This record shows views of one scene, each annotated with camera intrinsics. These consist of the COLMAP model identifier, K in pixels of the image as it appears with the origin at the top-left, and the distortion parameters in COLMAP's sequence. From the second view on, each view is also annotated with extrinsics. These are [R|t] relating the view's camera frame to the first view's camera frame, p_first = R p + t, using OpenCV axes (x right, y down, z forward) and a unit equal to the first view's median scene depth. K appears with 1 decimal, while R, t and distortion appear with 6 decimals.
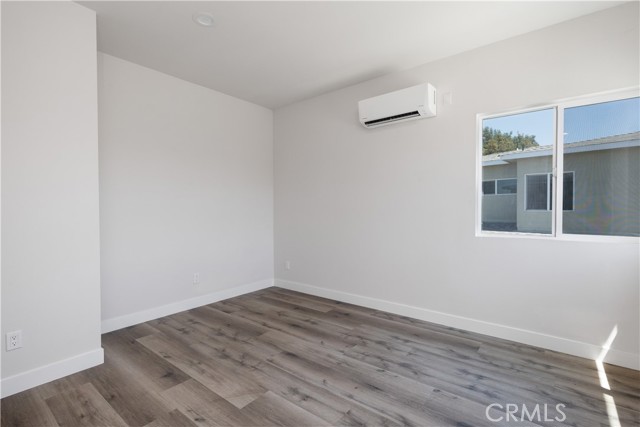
lens RADIAL K [[296.9, 0, 322.0], [0, 296.9, 210.4], [0, 0, 1]] dist [0.000587, 0.000805]
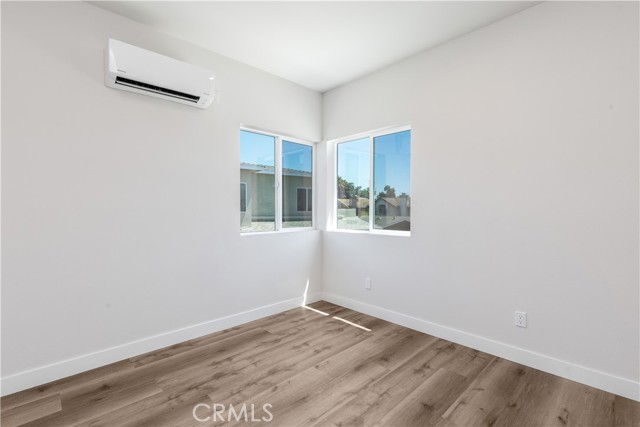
lens RADIAL K [[296.9, 0, 321.4], [0, 296.9, 214.2], [0, 0, 1]] dist [0.000587, 0.000805]
pose [[0.140339, -0.013248, 0.990015, -0.588407], [0.009410, 0.999883, 0.012047, -0.002202], [-0.990059, 0.007626, 0.140447, 0.638394]]
